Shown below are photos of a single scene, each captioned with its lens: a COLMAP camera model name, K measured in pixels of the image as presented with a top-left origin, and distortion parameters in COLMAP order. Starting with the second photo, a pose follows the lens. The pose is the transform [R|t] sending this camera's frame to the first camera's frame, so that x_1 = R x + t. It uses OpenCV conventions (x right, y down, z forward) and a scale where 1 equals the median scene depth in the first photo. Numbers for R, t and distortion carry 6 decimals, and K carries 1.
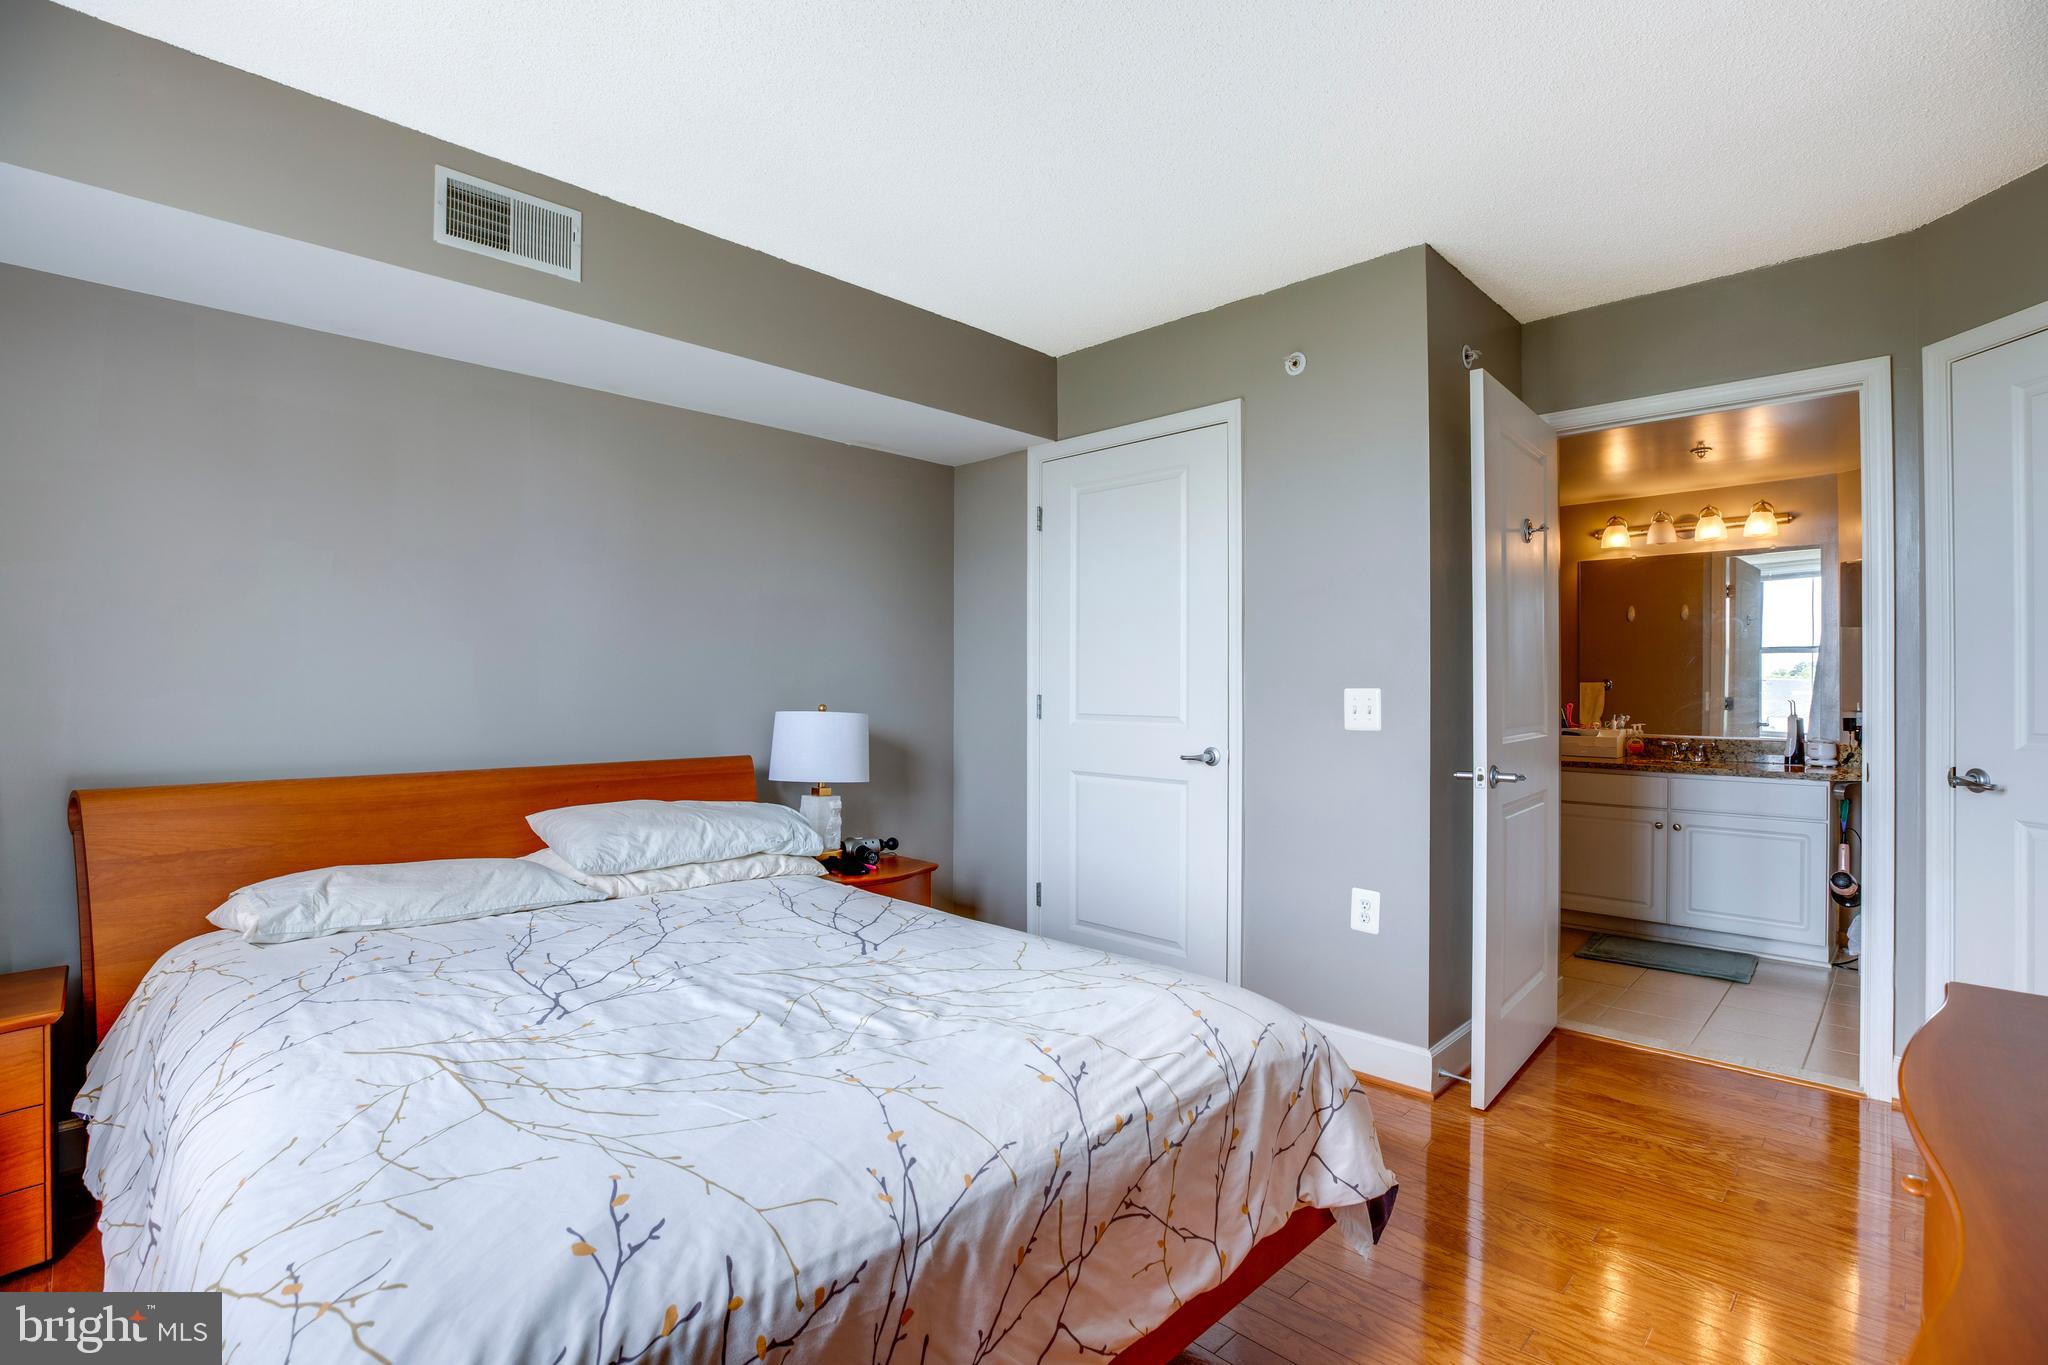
lens RADIAL K [[957.2, 0, 1032.8], [0, 957.2, 680.6], [0, 0, 1]] dist [-0.043470, 0.010779]
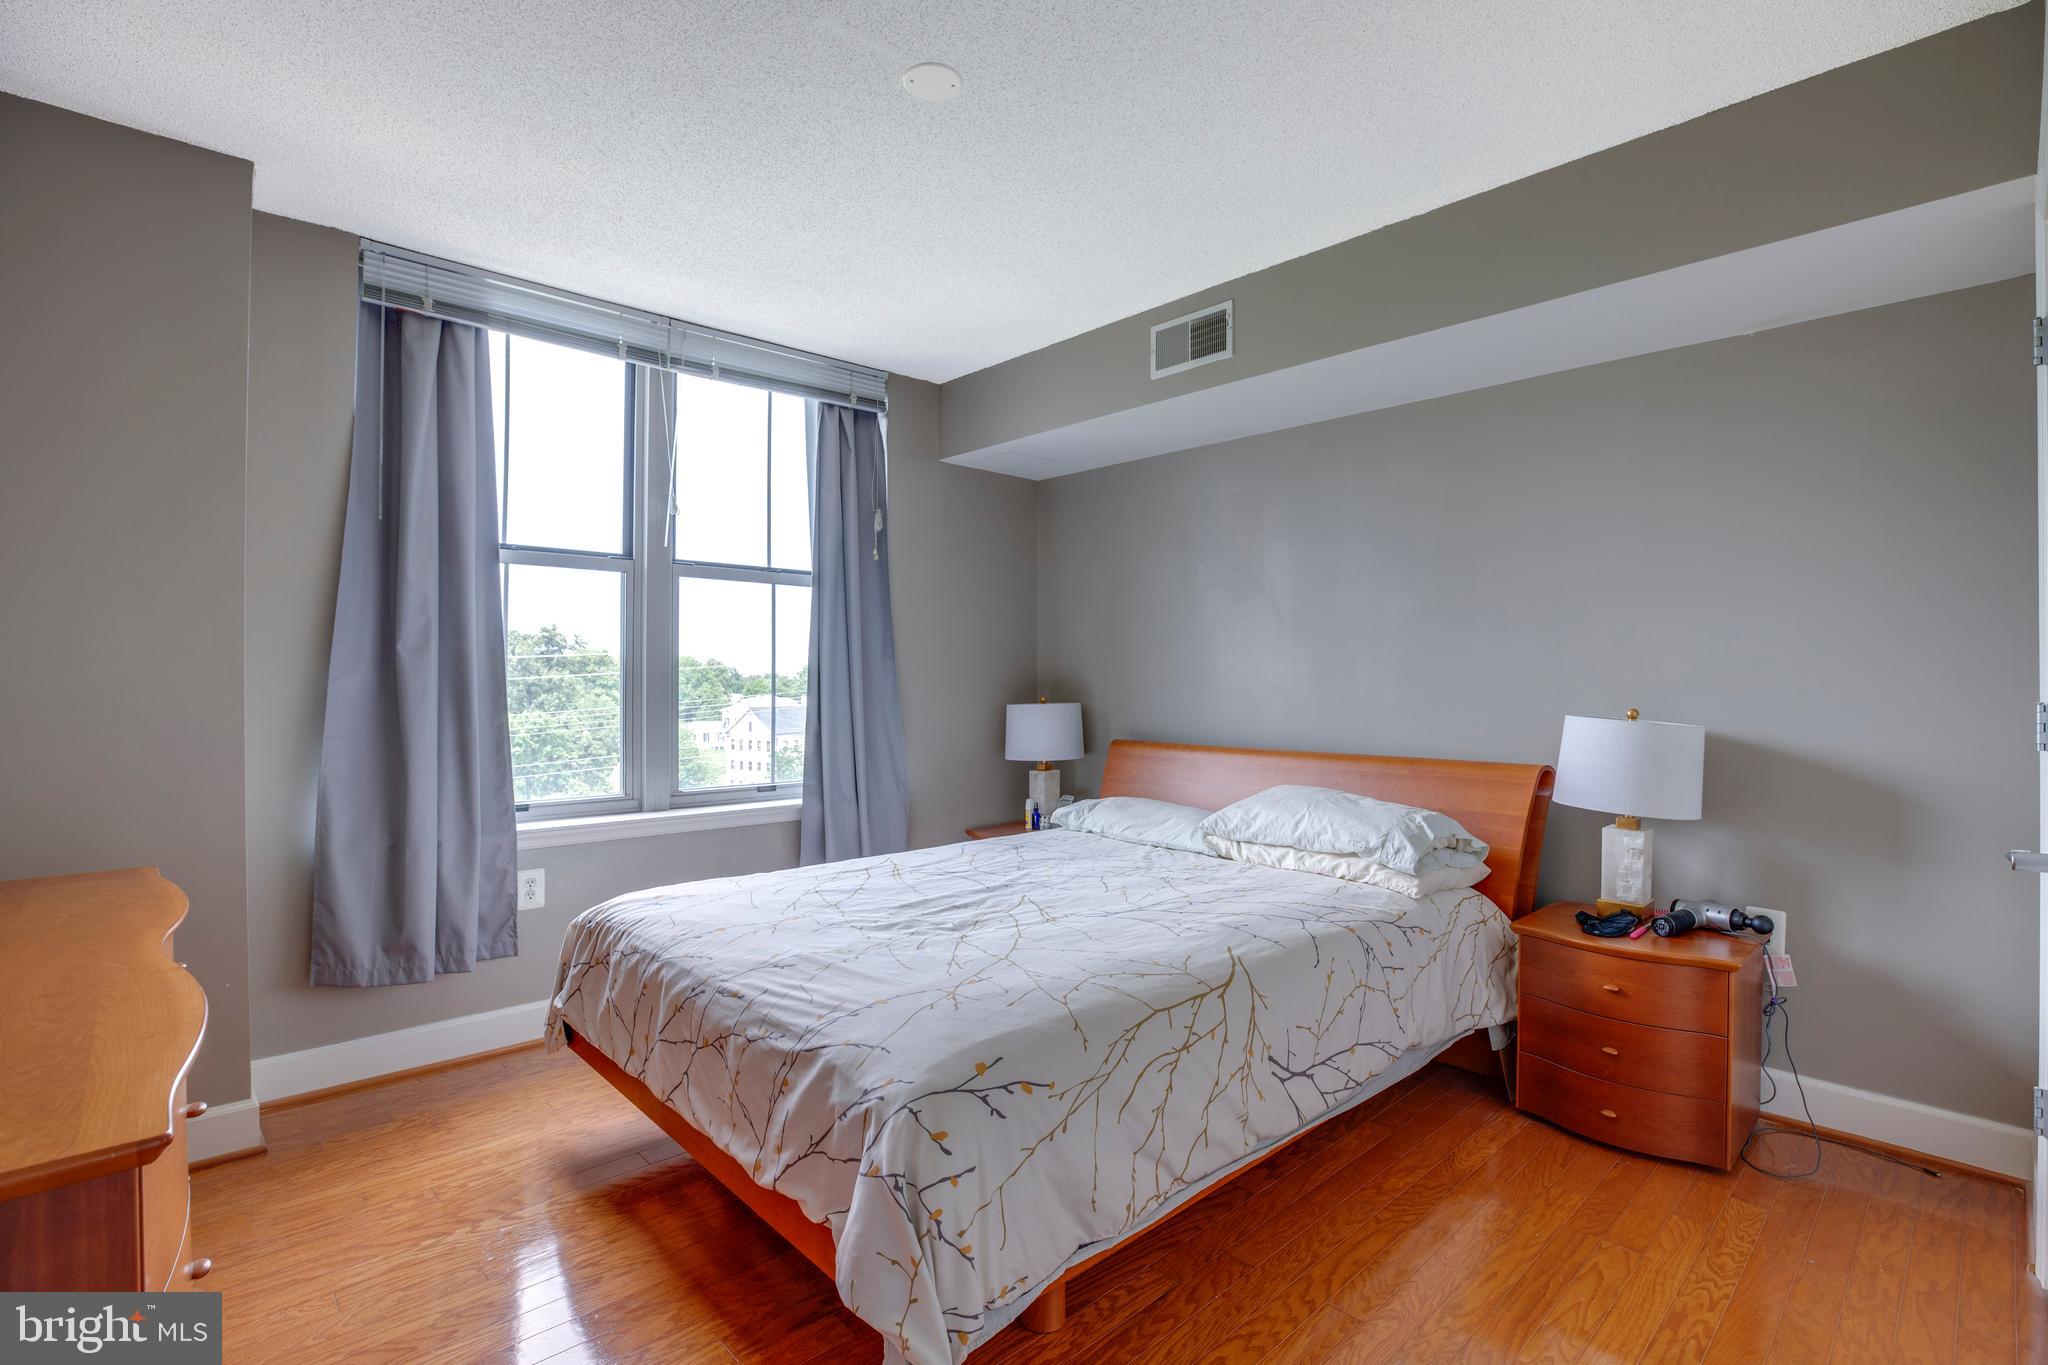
lens RADIAL K [[957.2, 0, 1031.1], [0, 957.2, 689.5], [0, 0, 1]] dist [-0.043470, 0.010779]
pose [[-0.047409, 0.004386, -0.998866, 1.163741], [0.004431, 0.999981, 0.004181, 0.010521], [0.998866, -0.004228, -0.047428, 1.189273]]
